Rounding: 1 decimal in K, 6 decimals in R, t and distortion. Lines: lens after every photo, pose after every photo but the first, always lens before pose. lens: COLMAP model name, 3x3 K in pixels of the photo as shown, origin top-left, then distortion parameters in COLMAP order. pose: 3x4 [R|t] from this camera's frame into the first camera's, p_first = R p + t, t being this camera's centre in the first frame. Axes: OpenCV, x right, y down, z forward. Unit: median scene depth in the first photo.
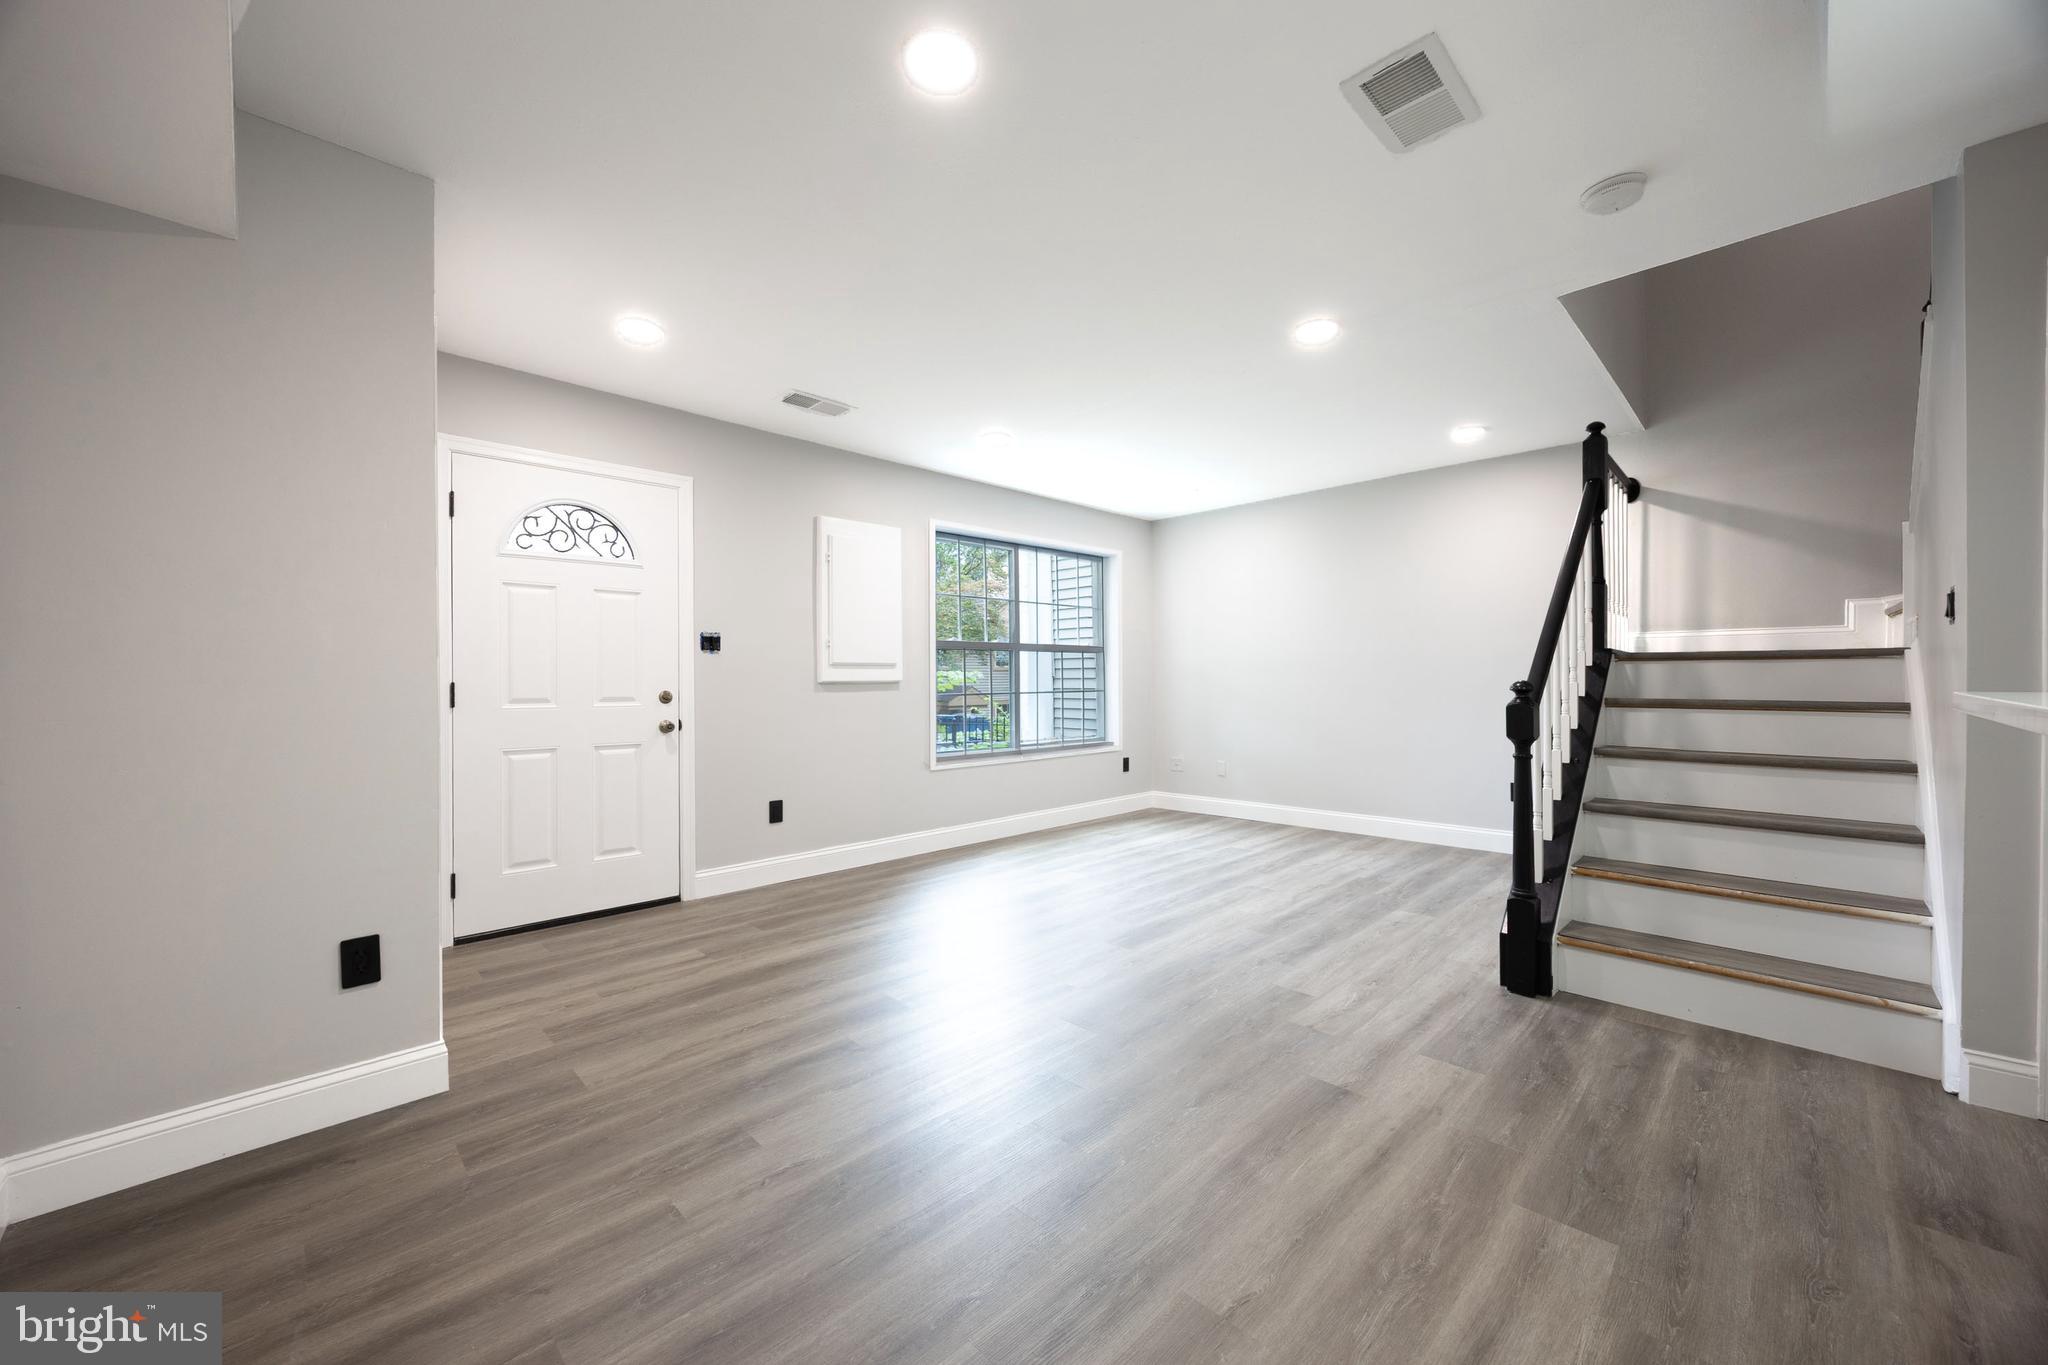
lens RADIAL K [[774.2, 0, 1024.5], [0, 774.2, 676.7], [0, 0, 1]] dist [-0.004346, -0.000277]
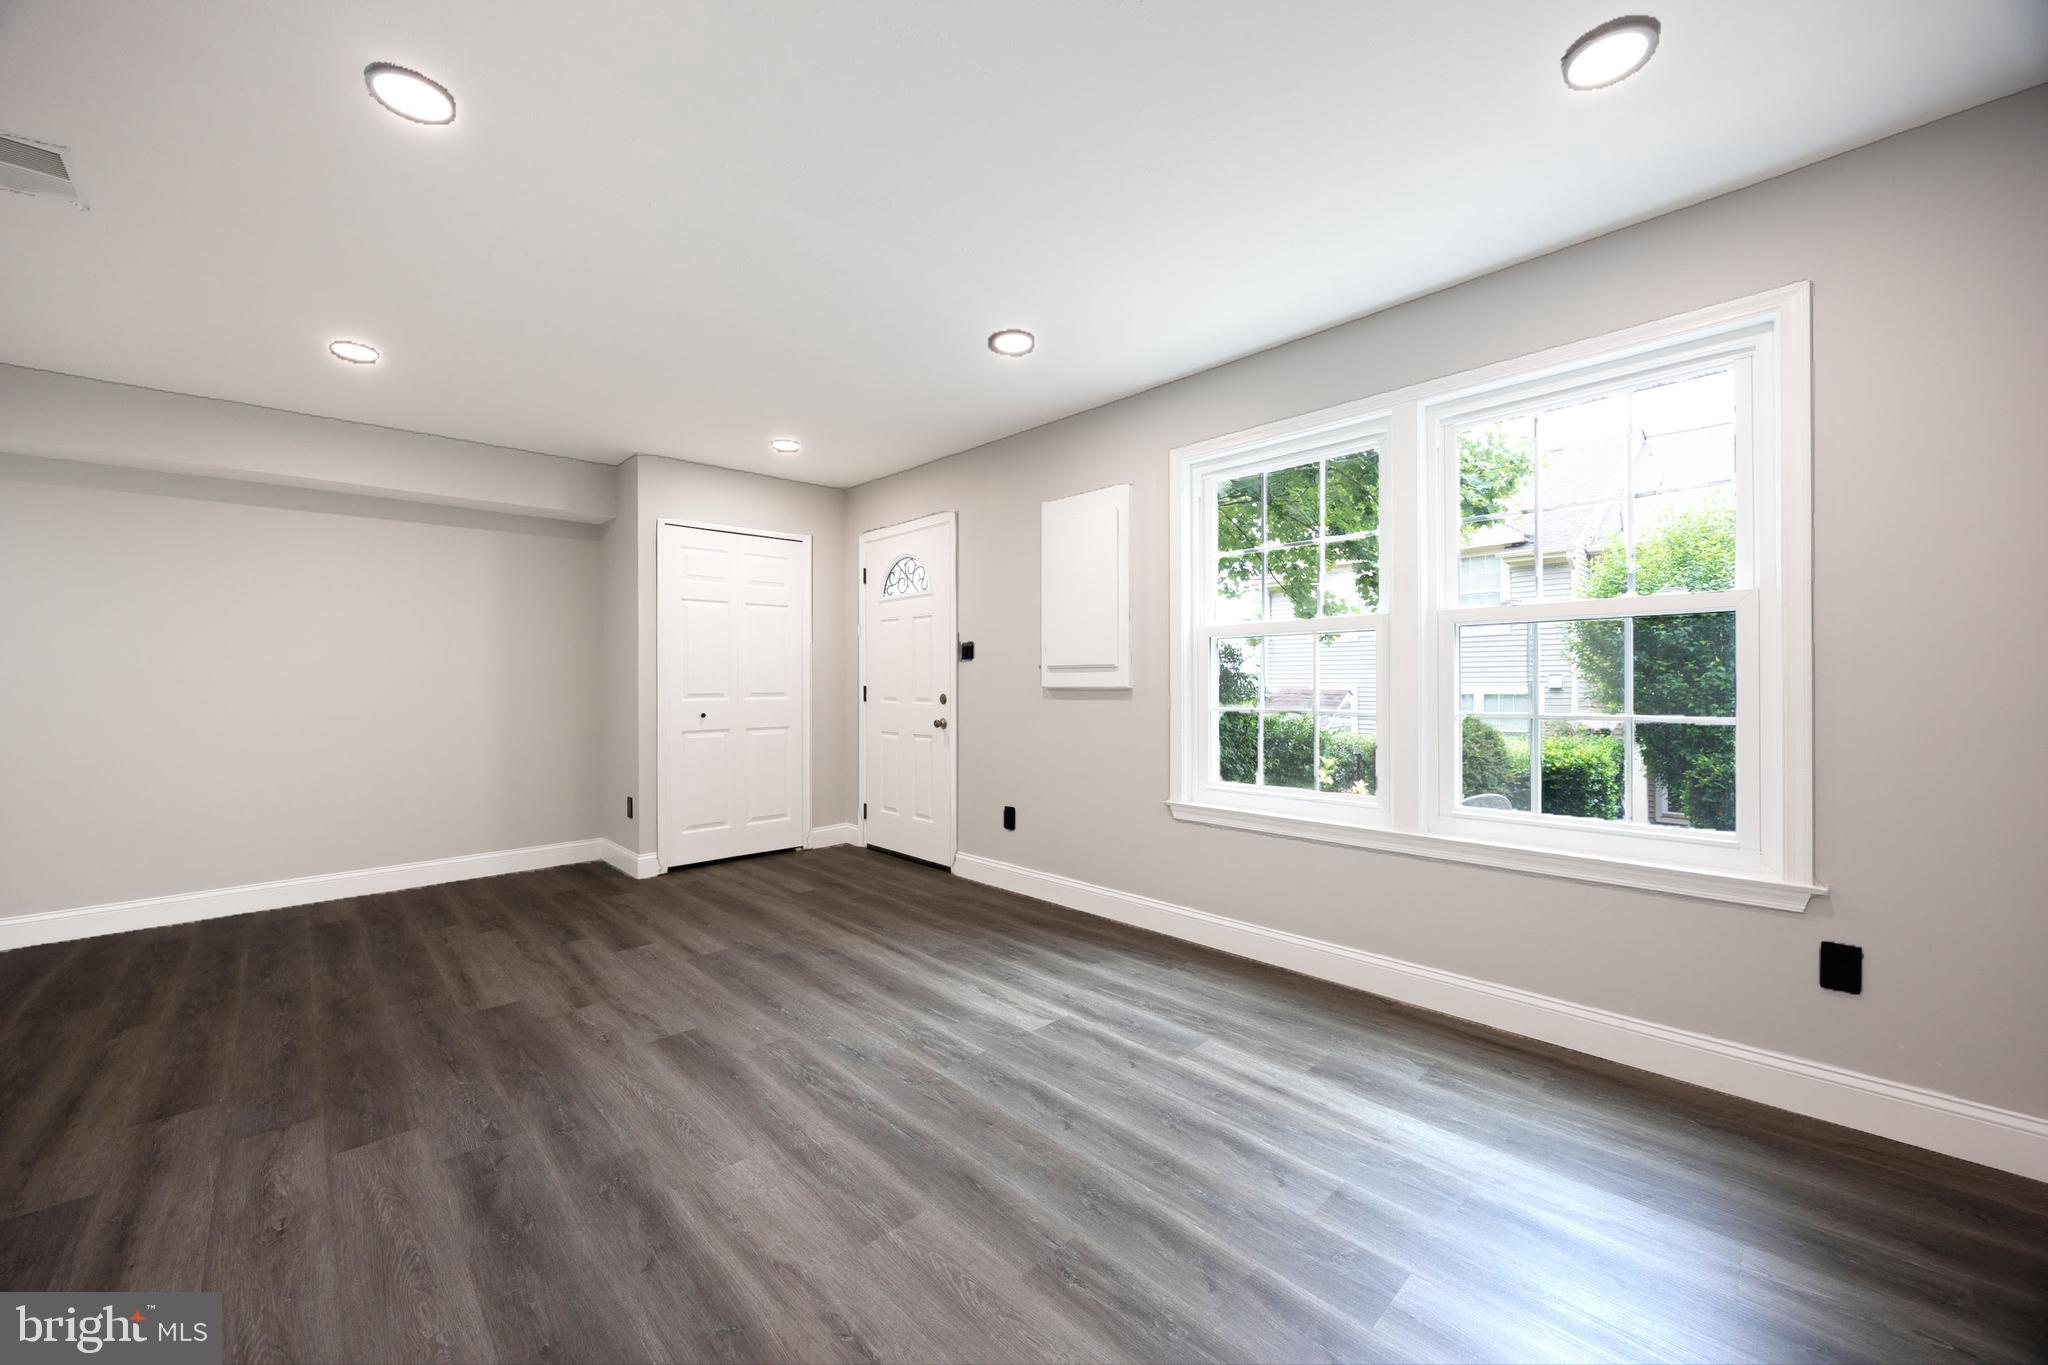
lens RADIAL K [[772.0, 0, 1022.4], [0, 772.0, 680.7], [0, 0, 1]] dist [-0.002522, -0.000160]
pose [[-0.017955, 0.003785, -0.999832, 0.801986], [0.007362, 0.999966, 0.003653, -0.006194], [0.999812, -0.007295, -0.017982, 1.241391]]
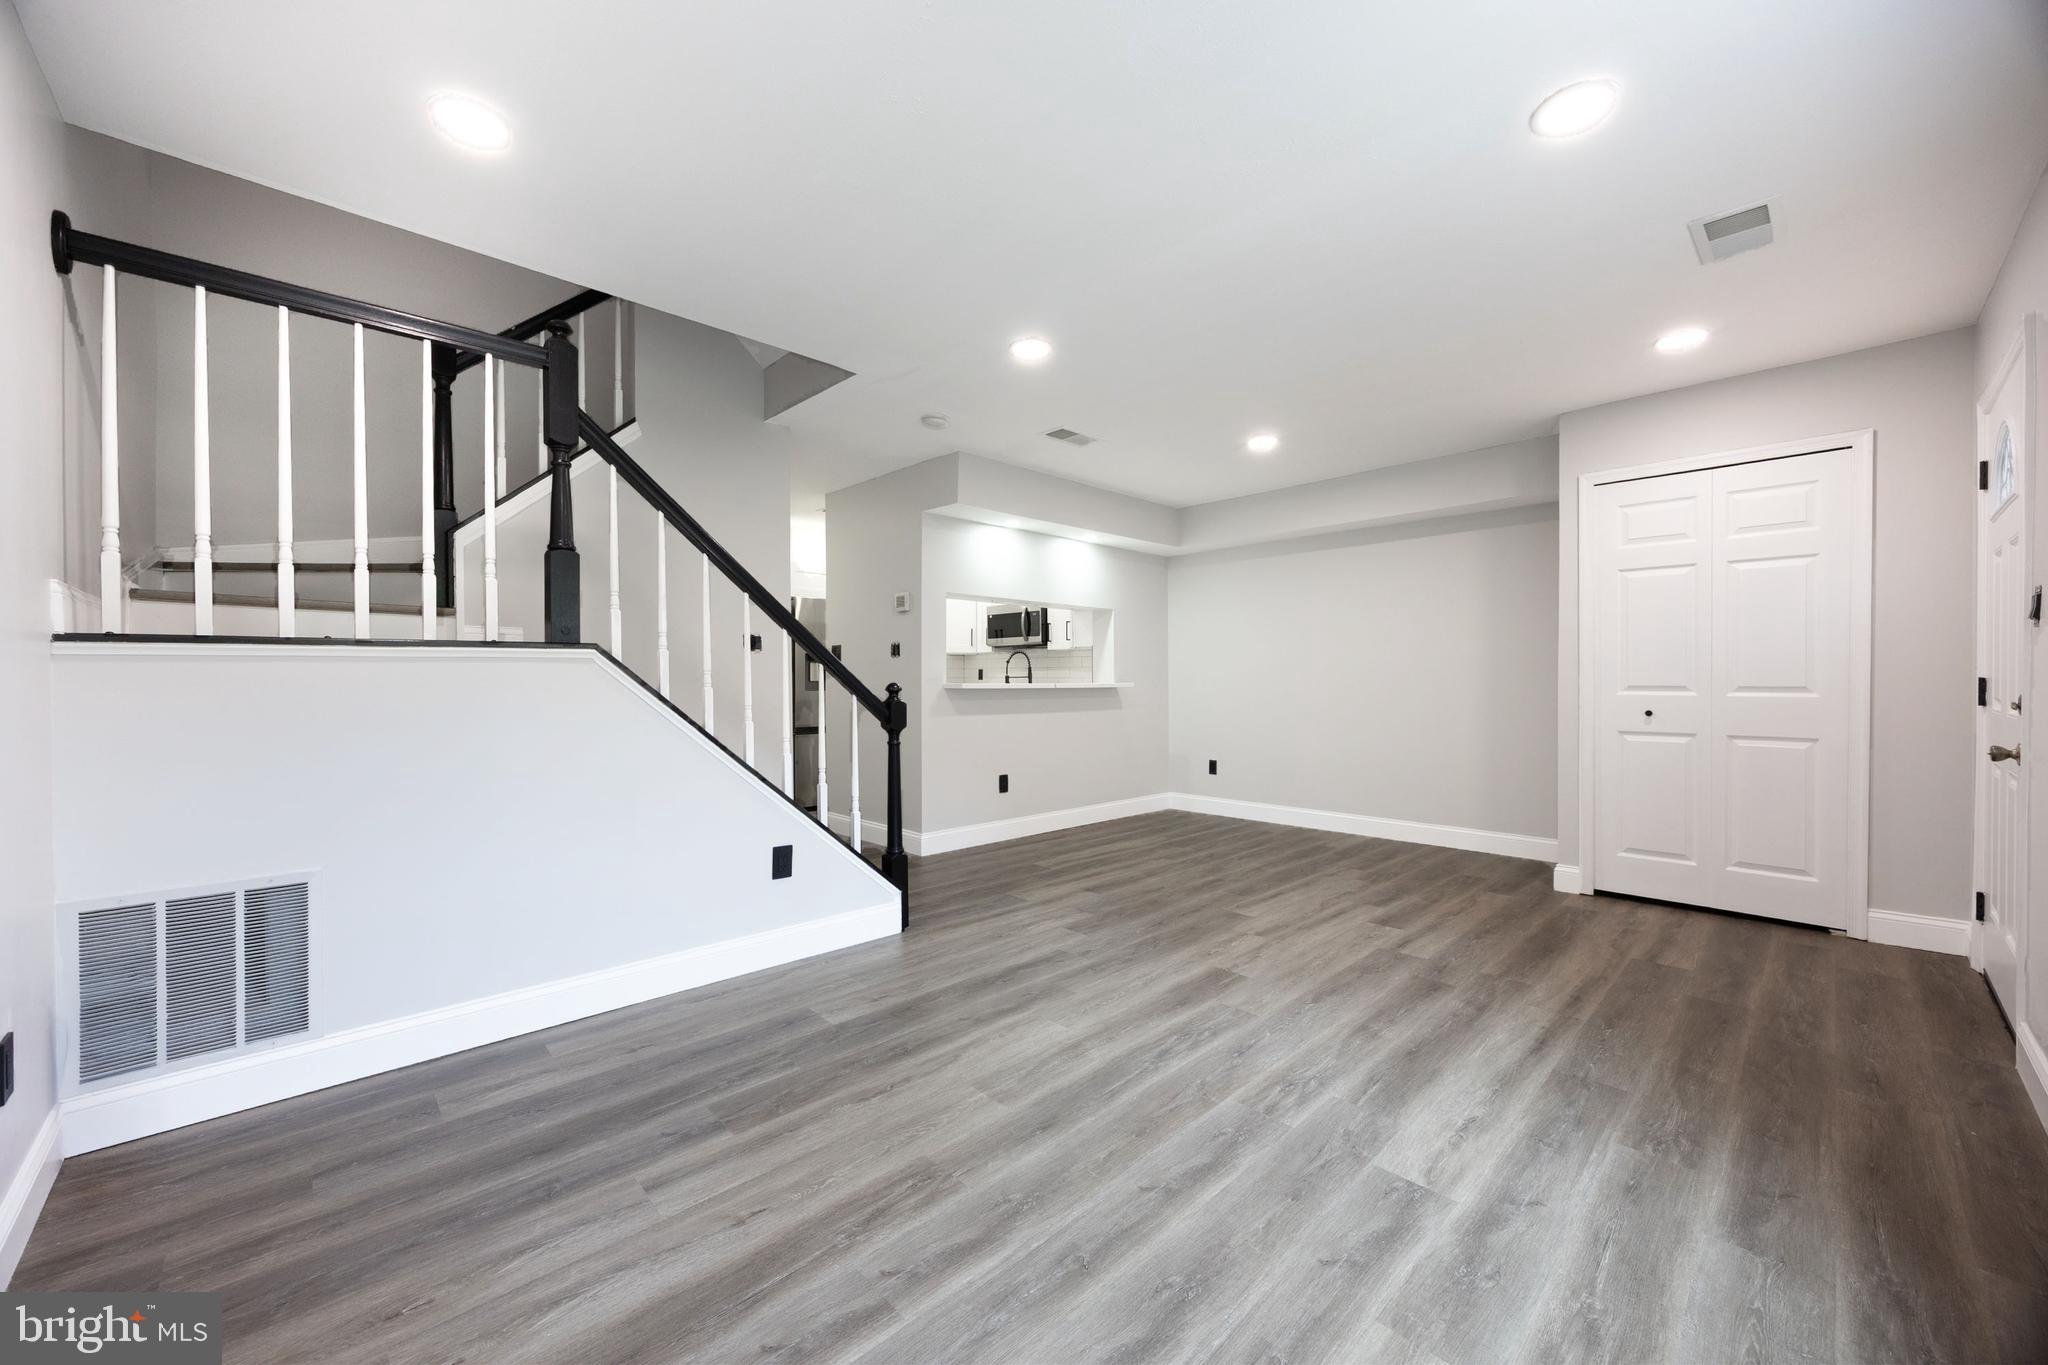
lens RADIAL K [[774.2, 0, 1024.5], [0, 774.2, 676.7], [0, 0, 1]] dist [-0.004346, -0.000277]
pose [[-0.999765, 0.007533, 0.020303, 0.311239], [0.007487, 0.999969, -0.002342, 0.000394], [-0.020320, -0.002190, -0.999791, 1.740812]]
